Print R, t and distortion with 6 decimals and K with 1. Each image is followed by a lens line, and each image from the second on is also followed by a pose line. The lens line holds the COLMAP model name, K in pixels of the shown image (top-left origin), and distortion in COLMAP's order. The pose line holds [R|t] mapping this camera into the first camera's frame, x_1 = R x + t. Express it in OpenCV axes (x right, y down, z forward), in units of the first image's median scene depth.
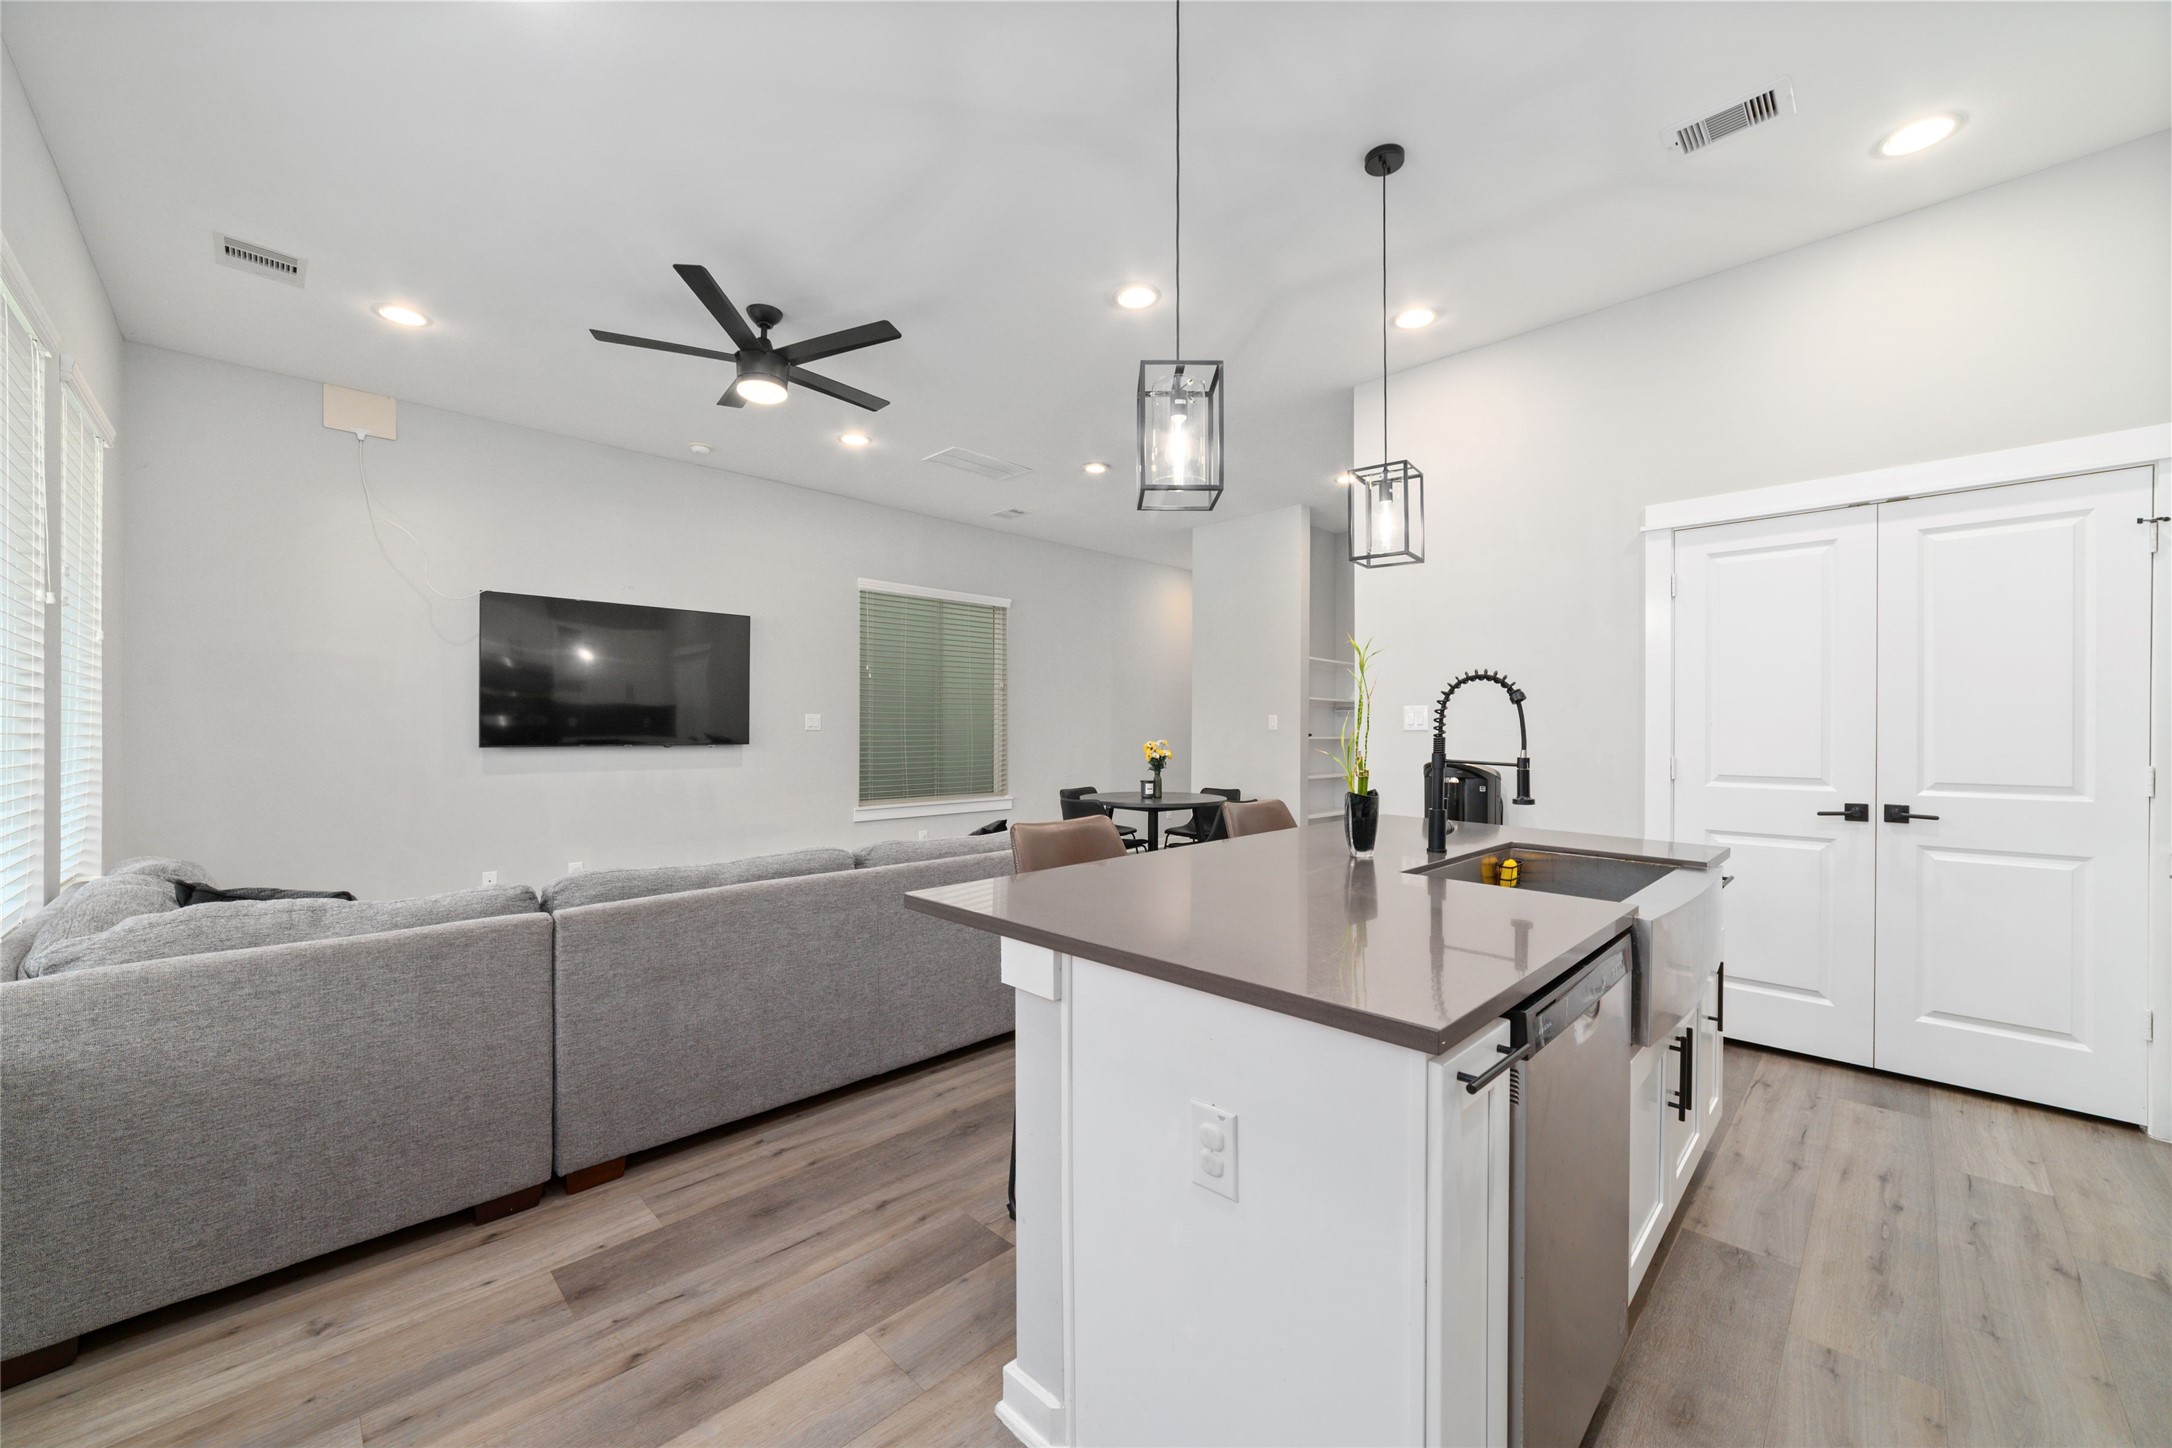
lens RADIAL K [[815.4, 0, 1087.7], [0, 815.4, 731.4], [0, 0, 1]] dist [0.001352, 0.000388]
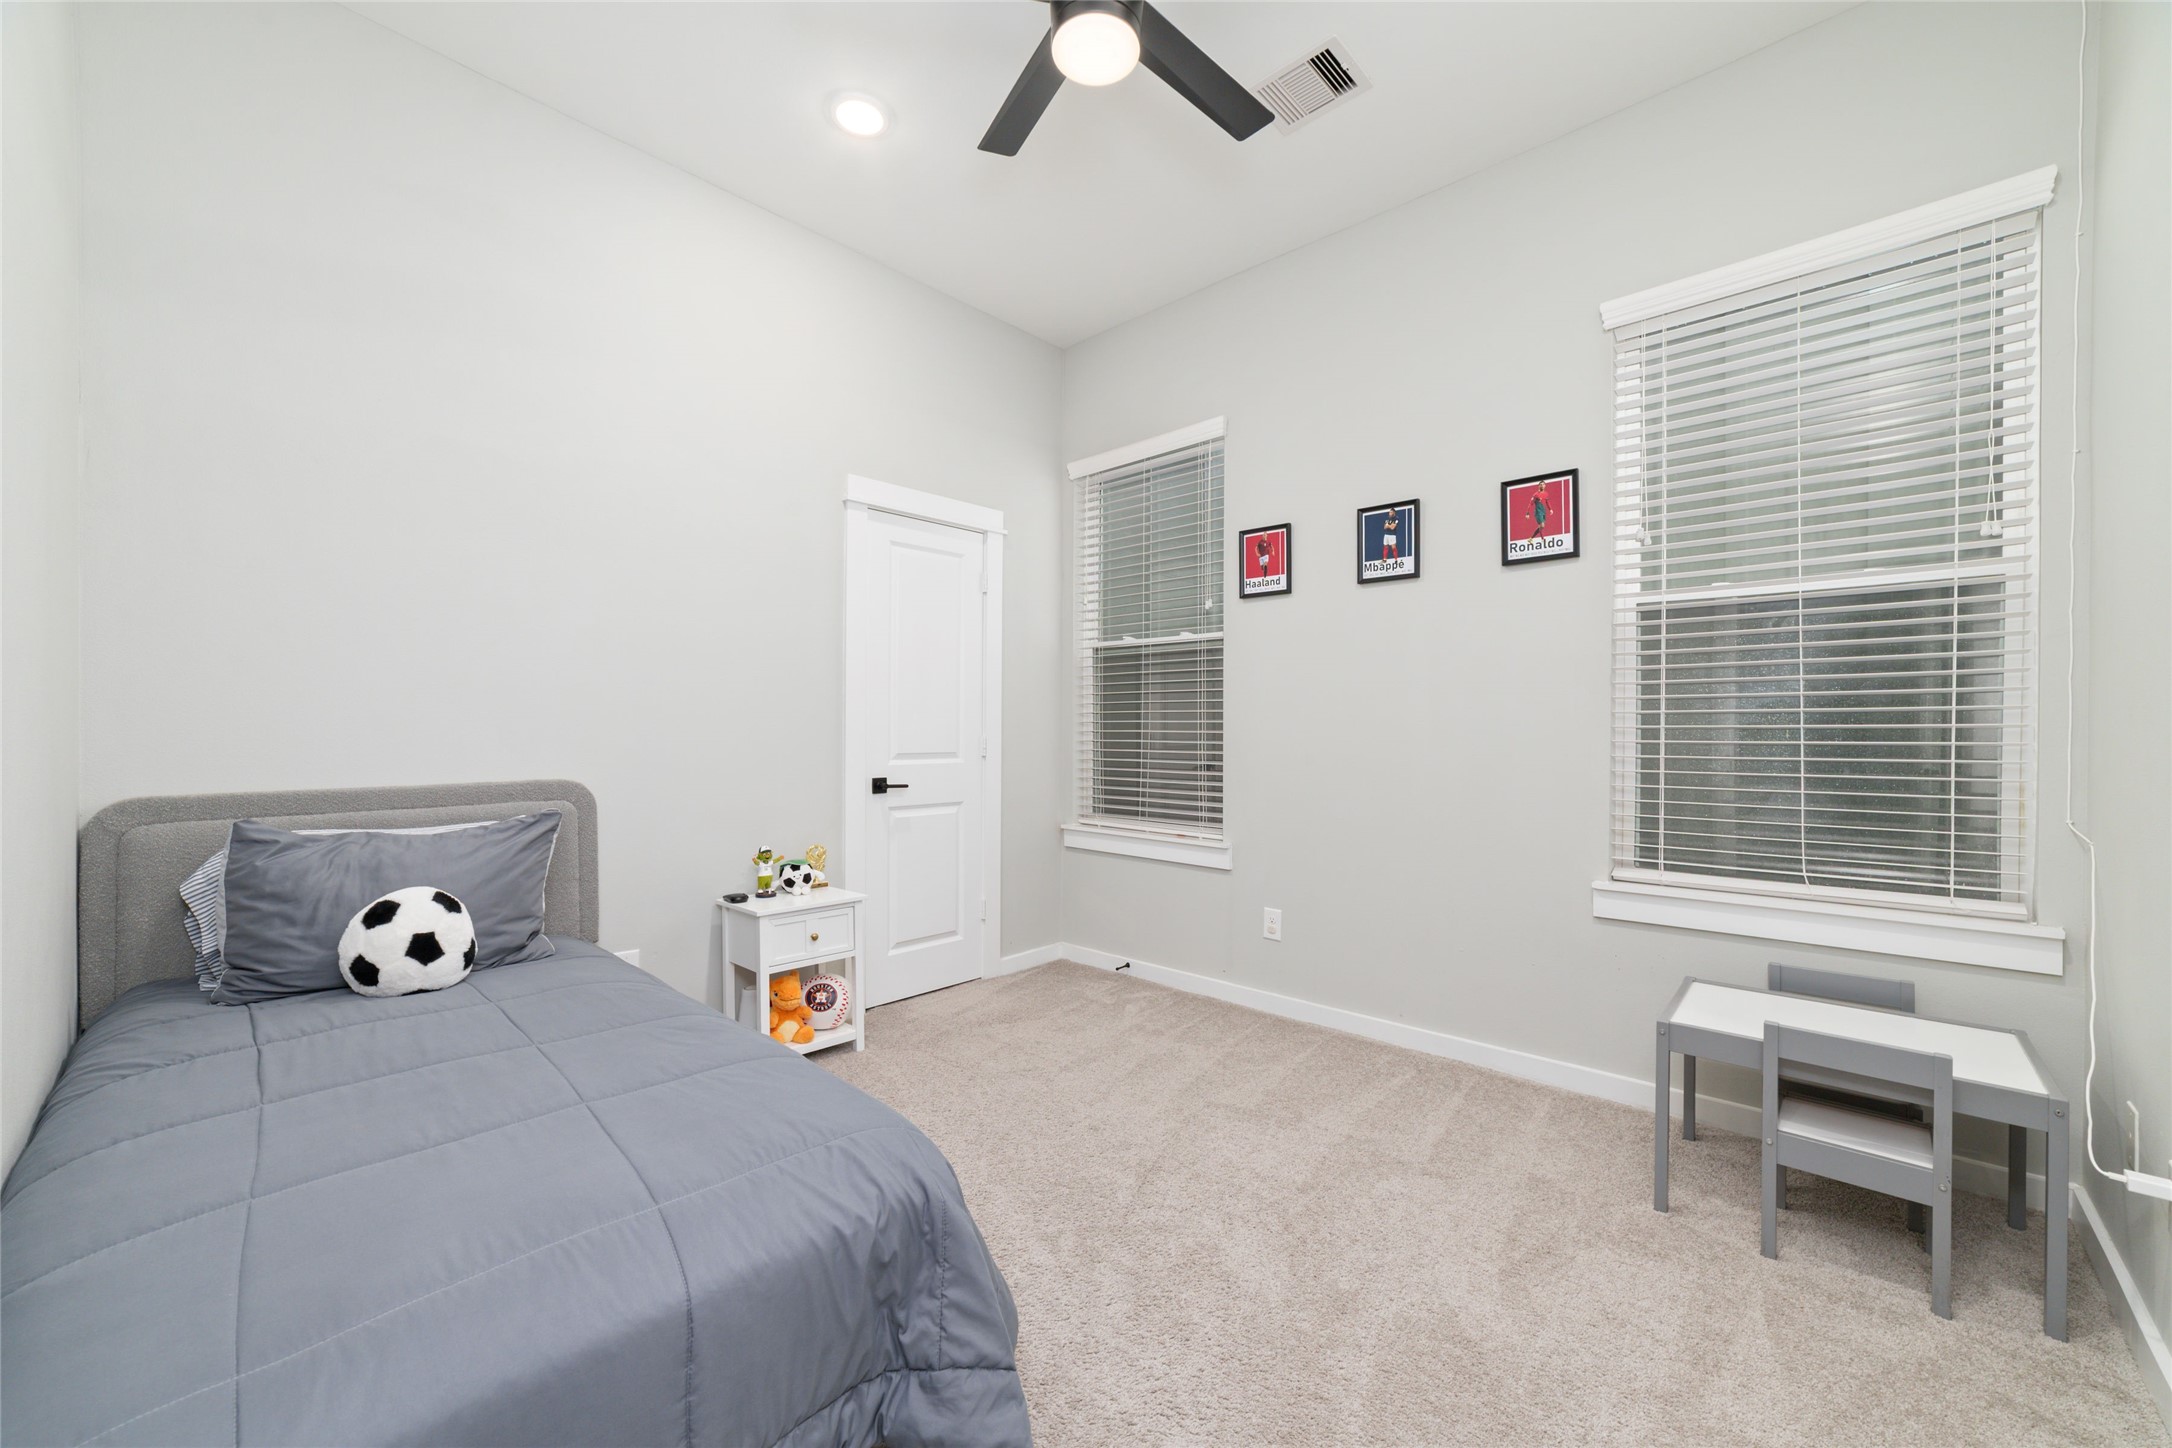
lens RADIAL K [[815.4, 0, 1087.7], [0, 815.4, 731.4], [0, 0, 1]] dist [0.001352, 0.000388]
pose [[-0.045391, -0.007151, 0.998944, -0.246686], [-0.001606, 0.999974, 0.007086, 0.011032], [-0.998968, -0.001283, -0.045402, 0.759823]]
